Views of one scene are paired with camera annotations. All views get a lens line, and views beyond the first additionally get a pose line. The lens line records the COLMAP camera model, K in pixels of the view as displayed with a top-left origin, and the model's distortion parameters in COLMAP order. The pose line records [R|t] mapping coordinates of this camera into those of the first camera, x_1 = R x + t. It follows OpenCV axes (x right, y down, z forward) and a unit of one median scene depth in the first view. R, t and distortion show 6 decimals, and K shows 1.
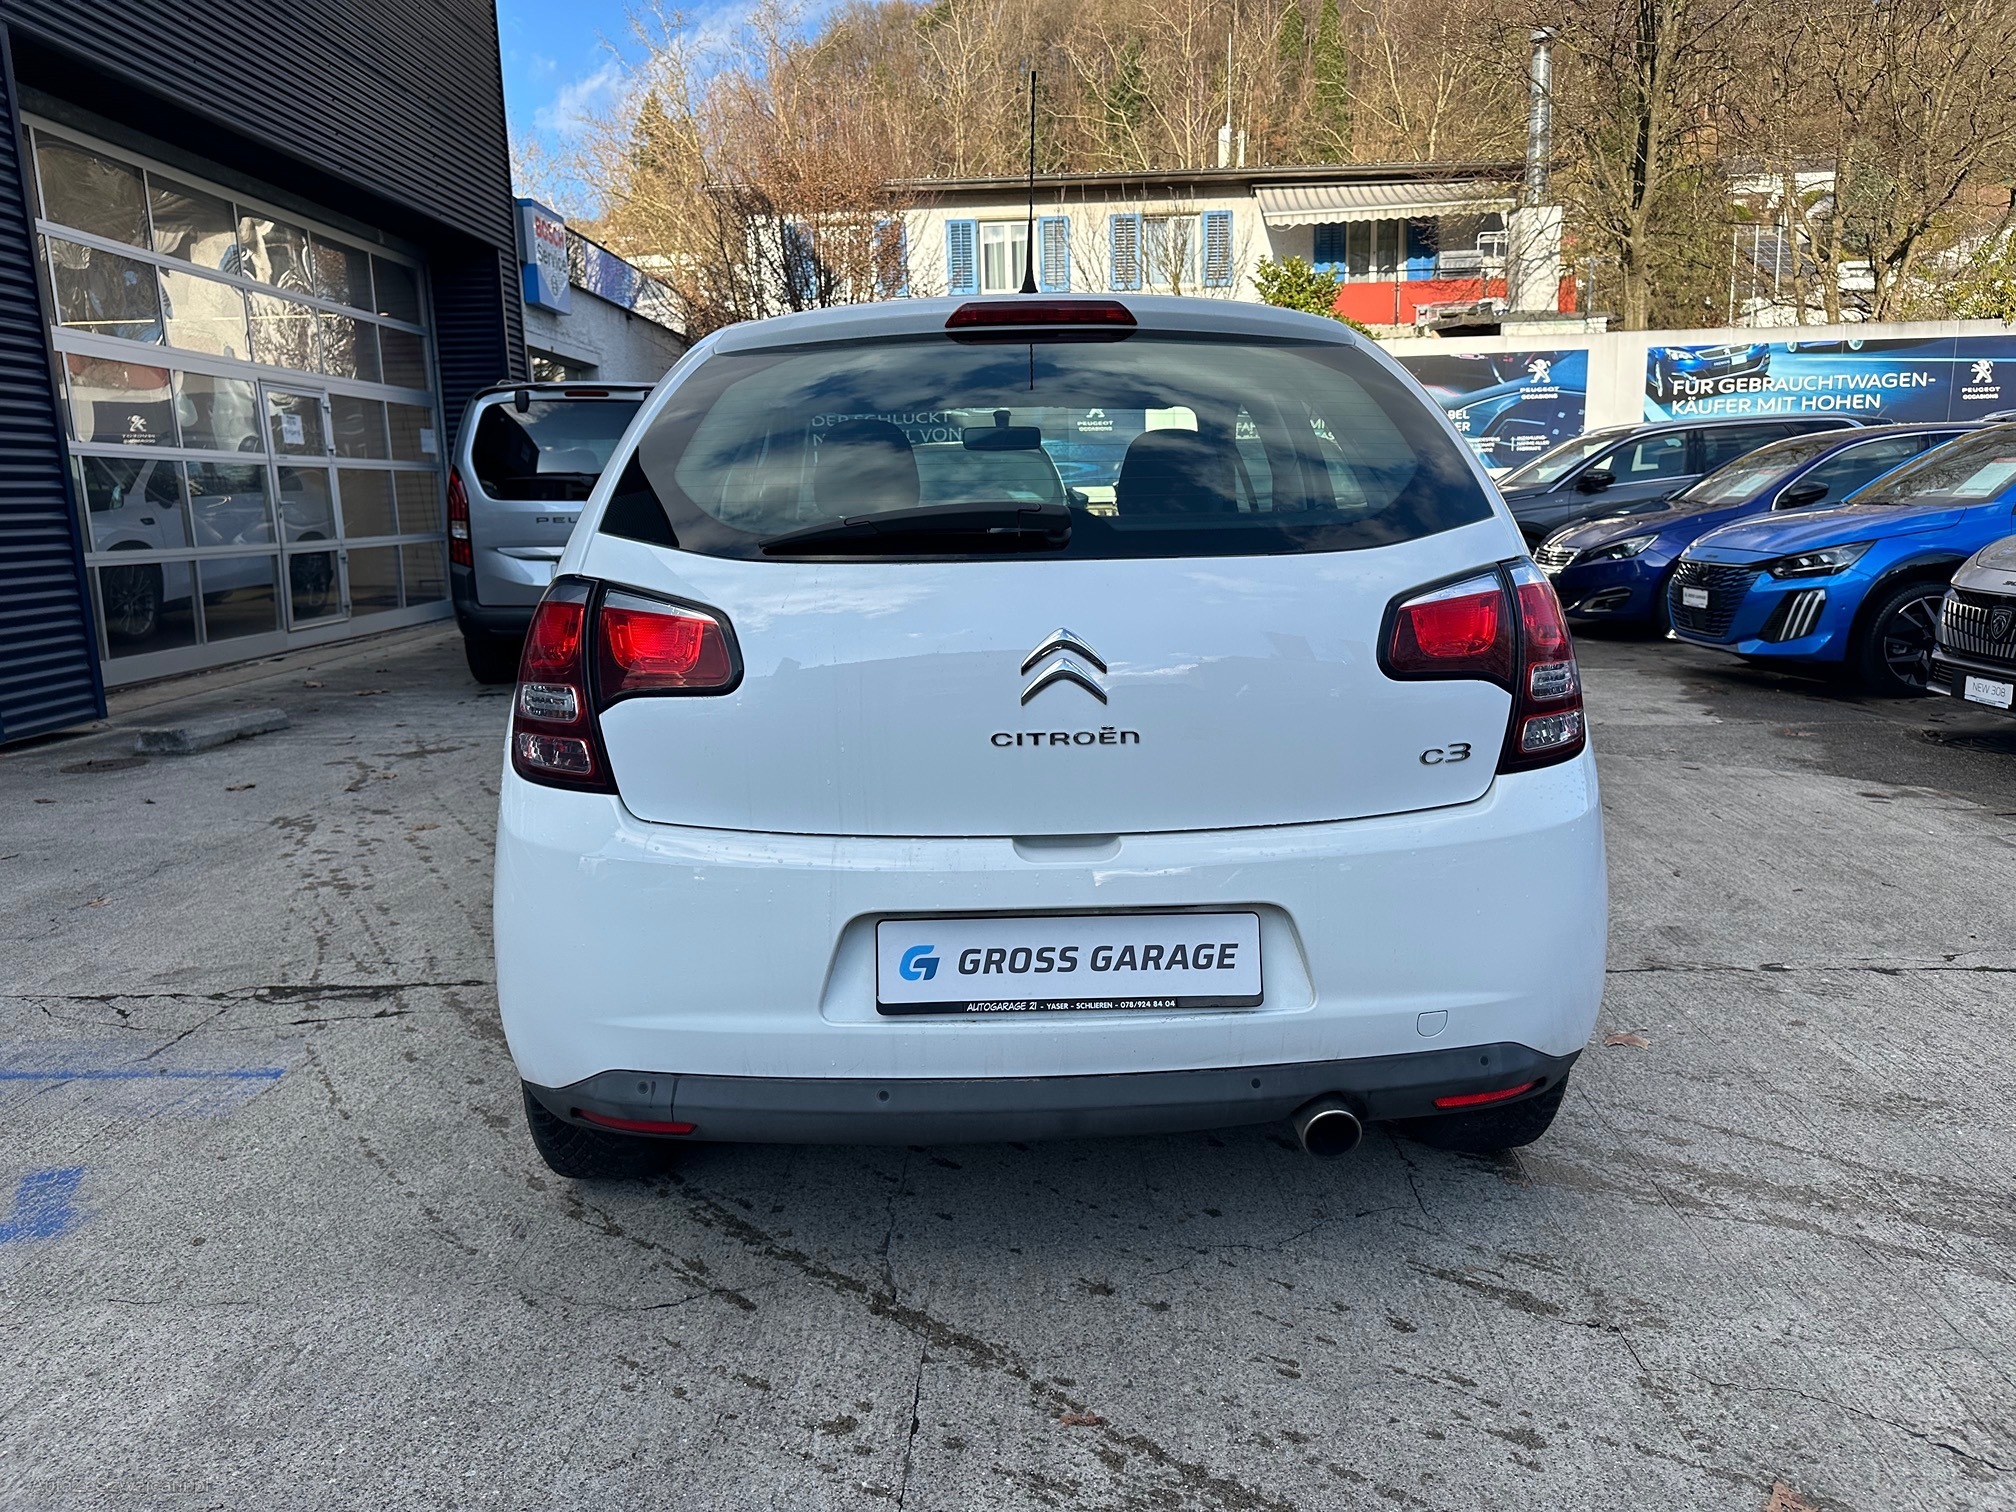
lens RADIAL K [[1424.8, 0, 1017.9], [0, 1424.8, 732.1], [0, 0, 1]] dist [0.041699, -0.052925]
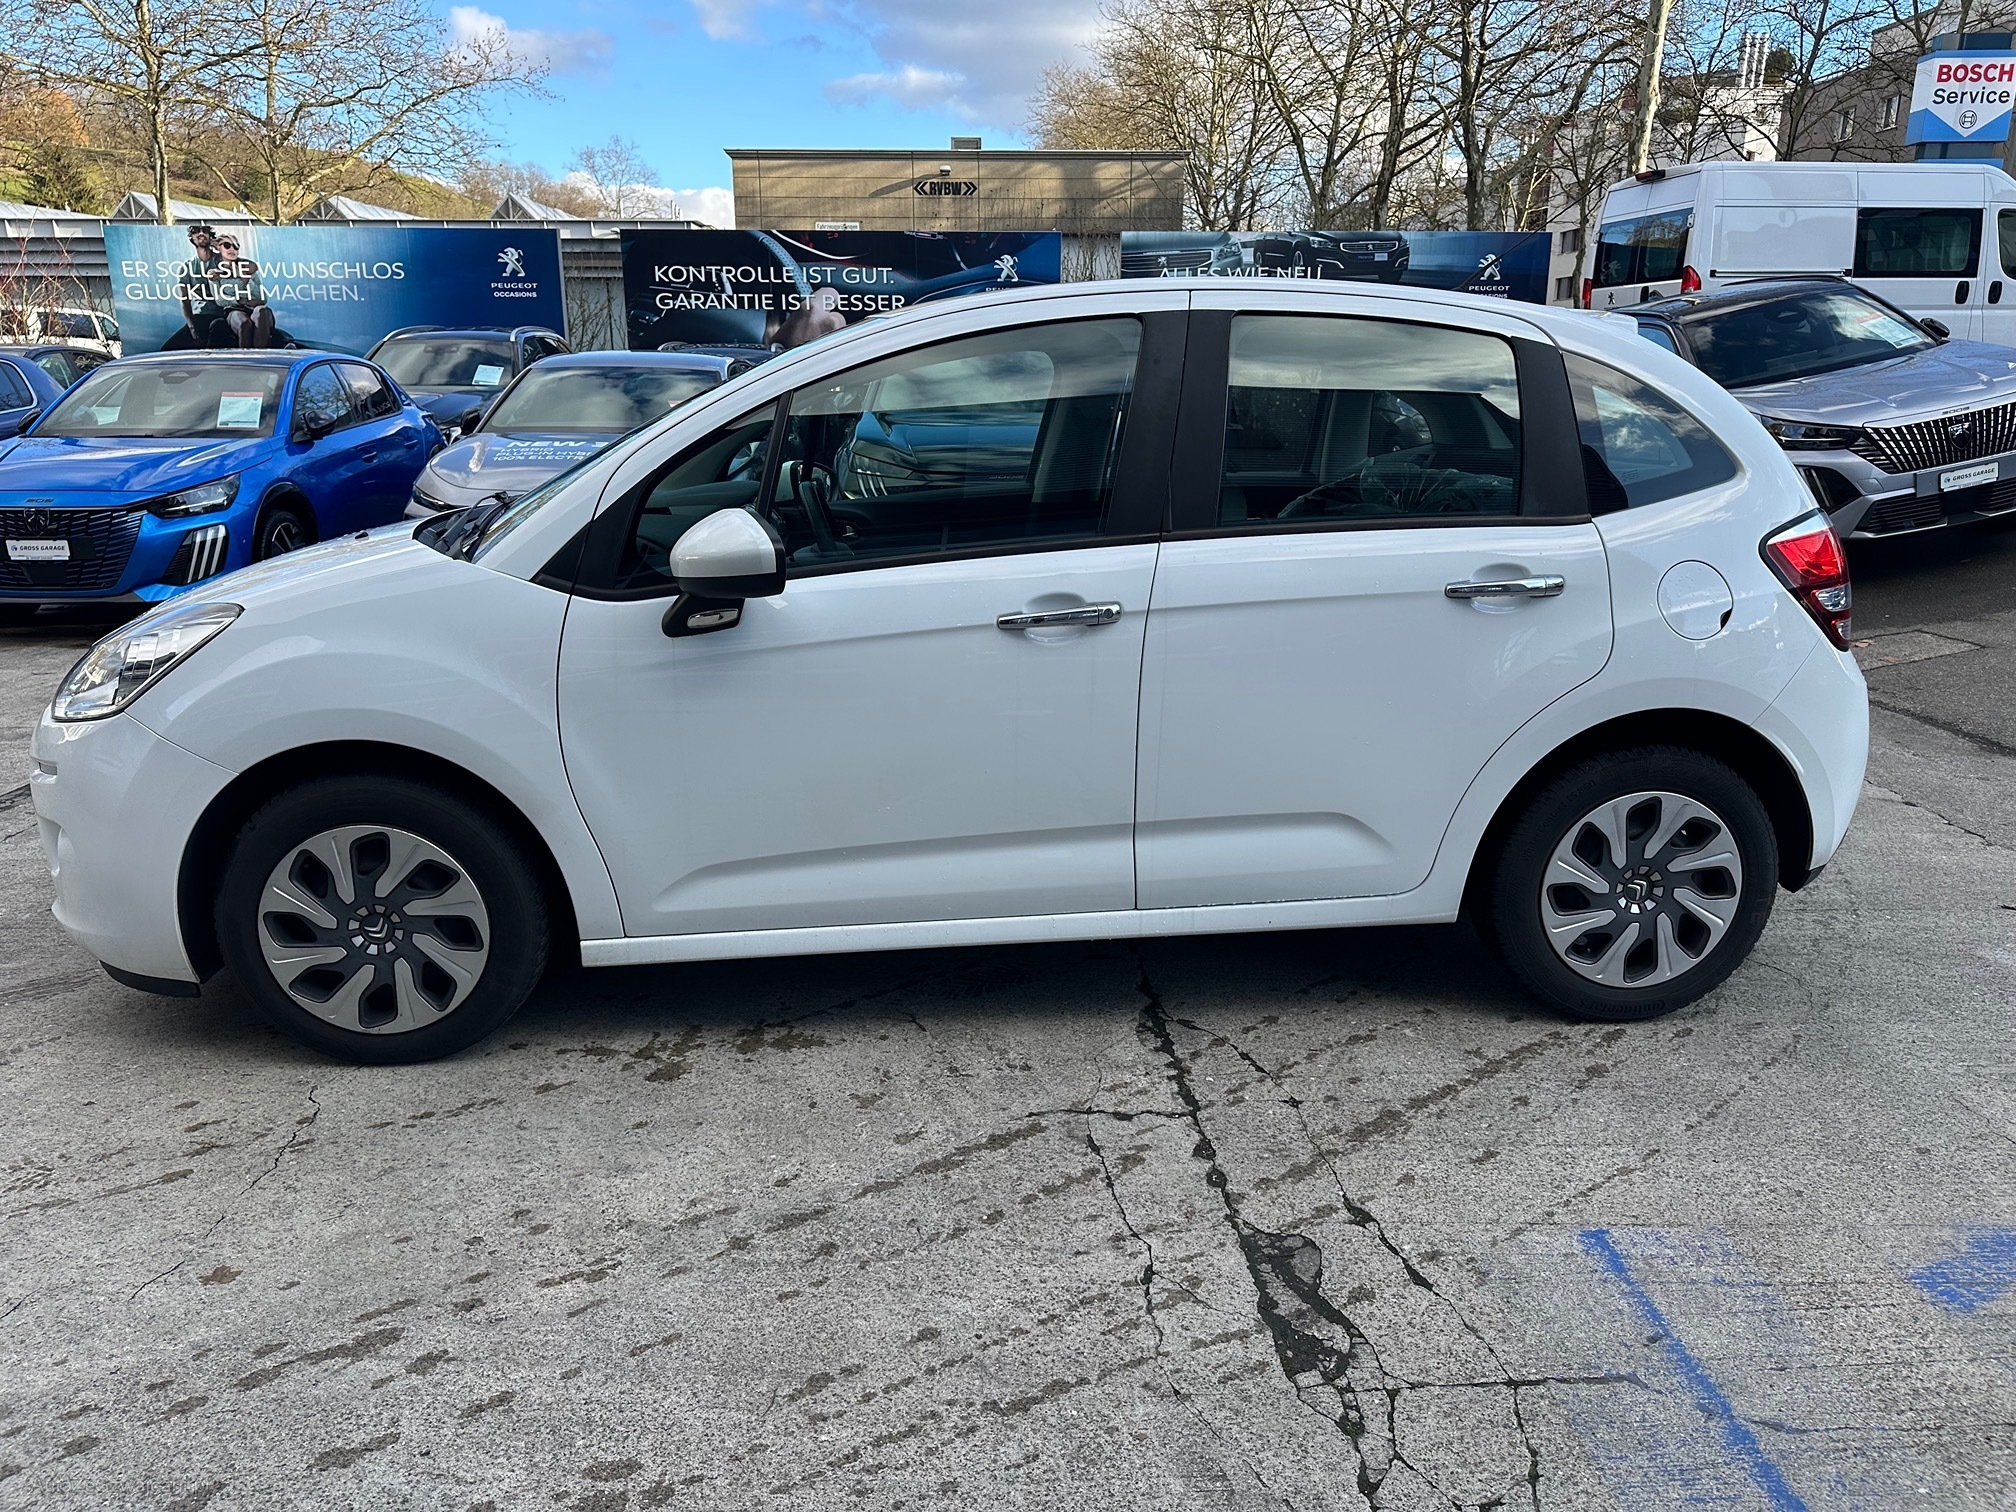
lens RADIAL K [[1394.6, 0, 996.7], [0, 1394.6, 818.0], [0, 0, 1]] dist [0.009250, -0.020772]
pose [[-0.043678, -0.276947, 0.959892, -0.988490], [0.157112, 0.946949, 0.280362, -0.197767], [-0.986614, 0.163056, 0.002151, 1.091704]]
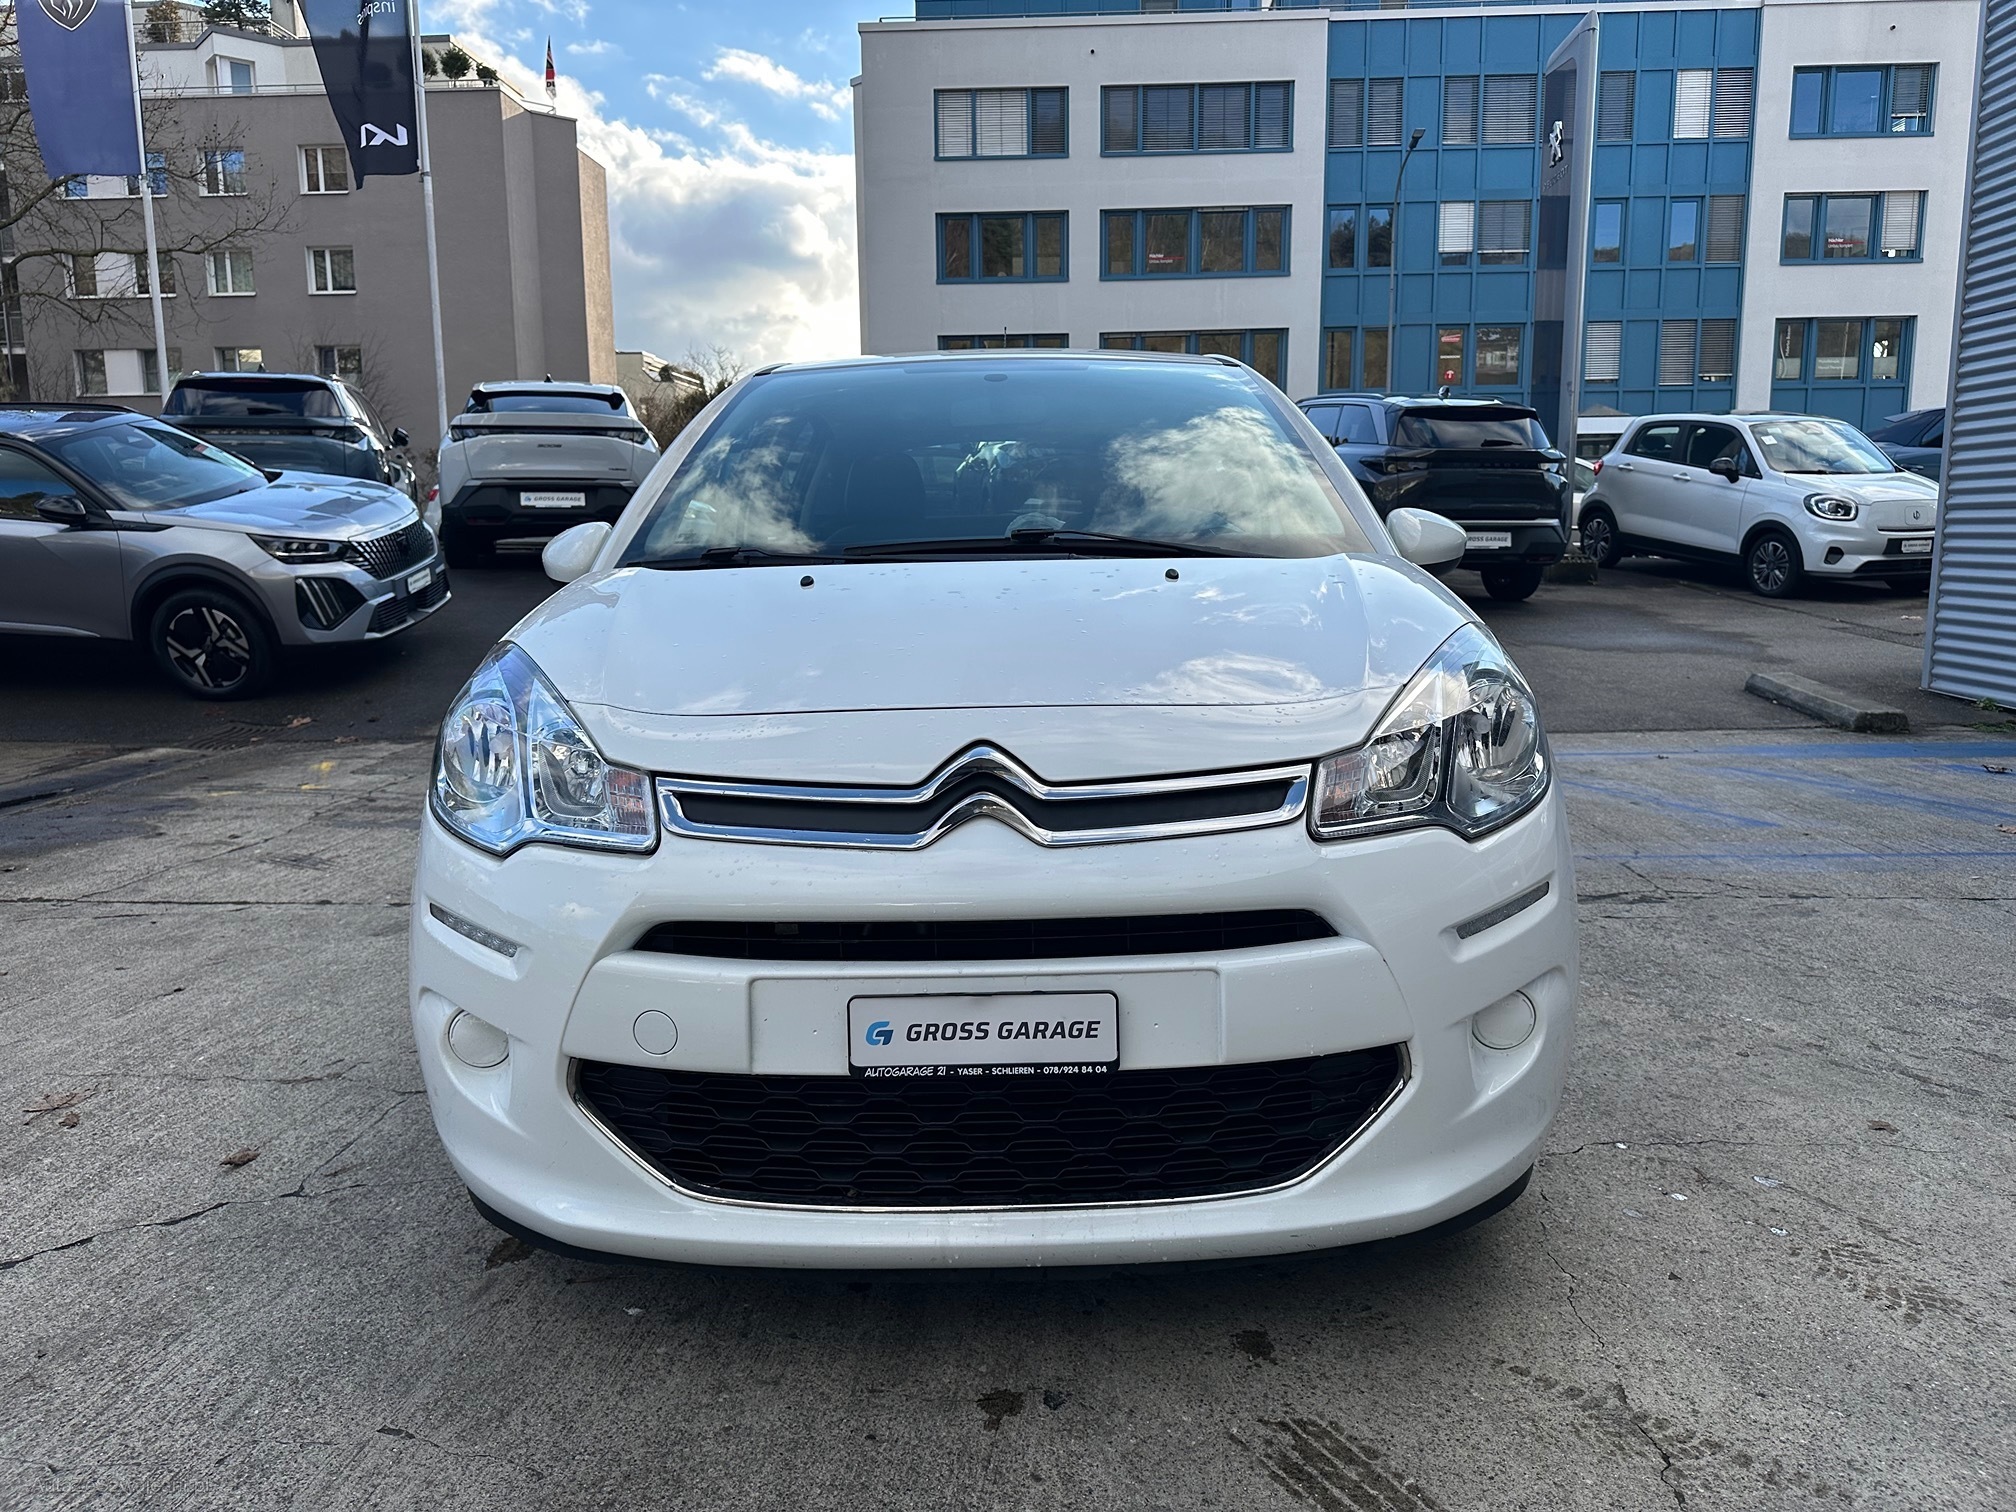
lens RADIAL K [[1423.3, 0, 1012.0], [0, 1423.3, 757.6], [0, 0, 1]] dist [0.014686, -0.018802]
pose [[-0.998334, 0.029340, 0.049688, -0.059294], [0.043209, 0.950817, 0.306725, -0.307011], [-0.038245, 0.308361, -0.950500, 2.091228]]
